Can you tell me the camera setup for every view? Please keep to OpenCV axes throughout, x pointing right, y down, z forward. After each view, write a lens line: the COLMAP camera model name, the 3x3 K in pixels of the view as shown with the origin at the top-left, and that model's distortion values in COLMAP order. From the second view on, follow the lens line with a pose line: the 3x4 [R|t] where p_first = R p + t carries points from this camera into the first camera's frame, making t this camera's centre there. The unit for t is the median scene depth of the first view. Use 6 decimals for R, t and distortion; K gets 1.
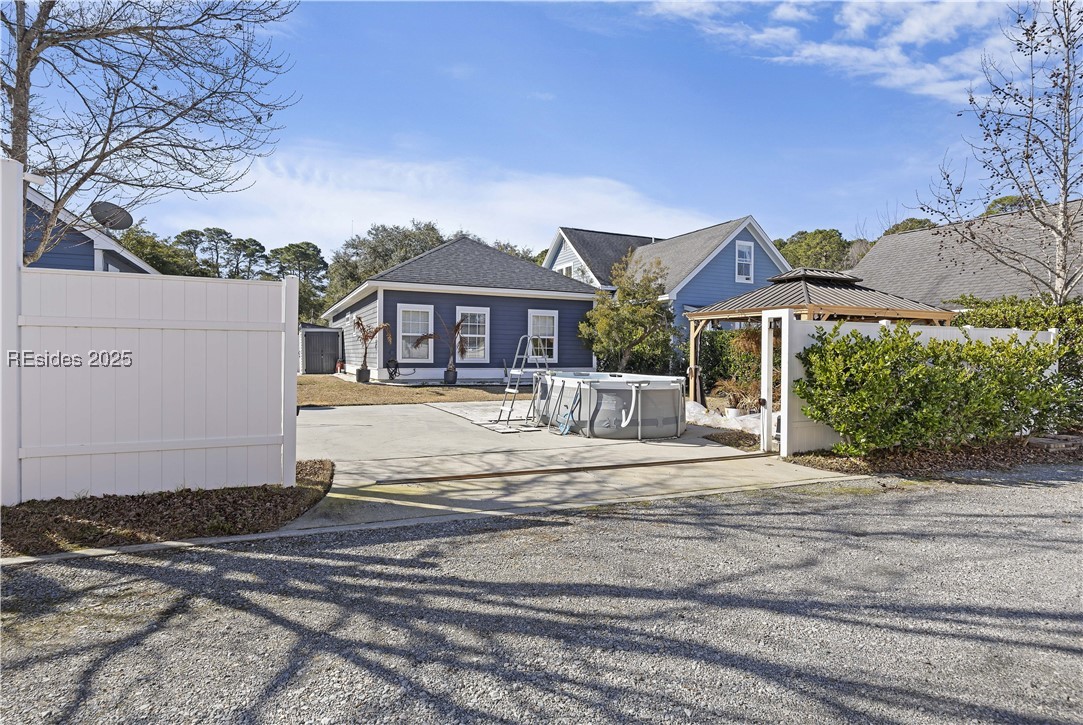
lens RADIAL K [[600.2, 0, 541.7], [0, 600.2, 362.2], [0, 0, 1]] dist [-0.001306, 0.000088]
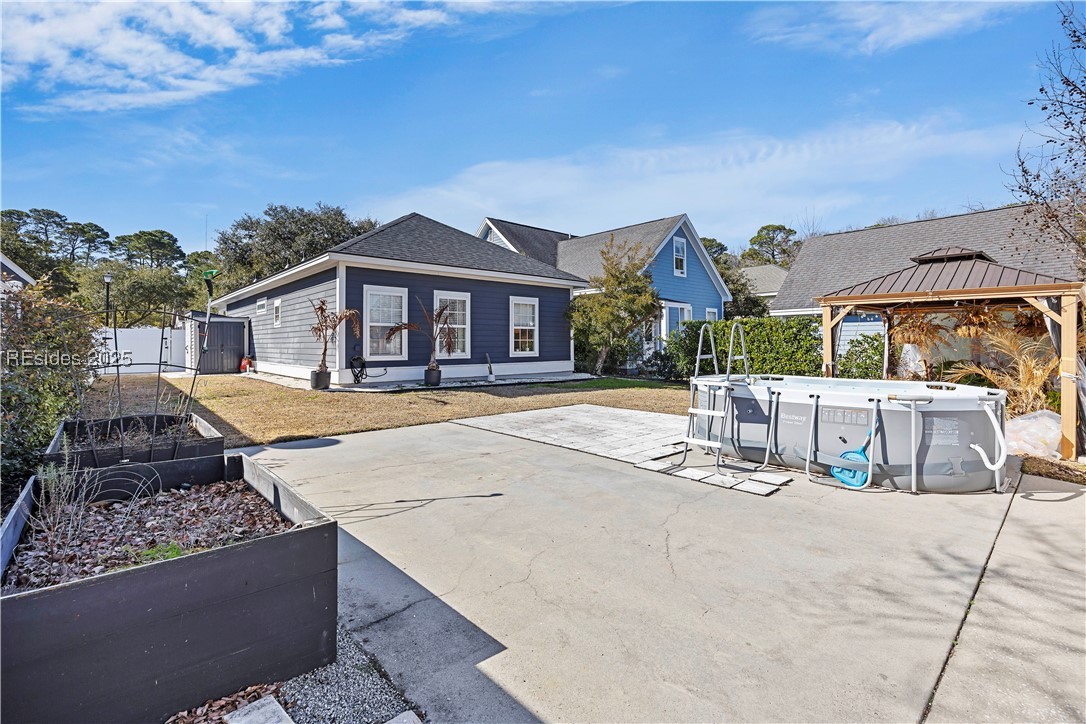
lens RADIAL K [[491.2, 0, 538.3], [0, 491.2, 328.3], [0, 0, 1]] dist [-0.012608, -0.000924]
pose [[0.952869, -0.001530, 0.303379, -0.199637], [0.014363, 0.999093, -0.040074, -0.011745], [-0.303043, 0.042543, 0.952027, 0.302744]]
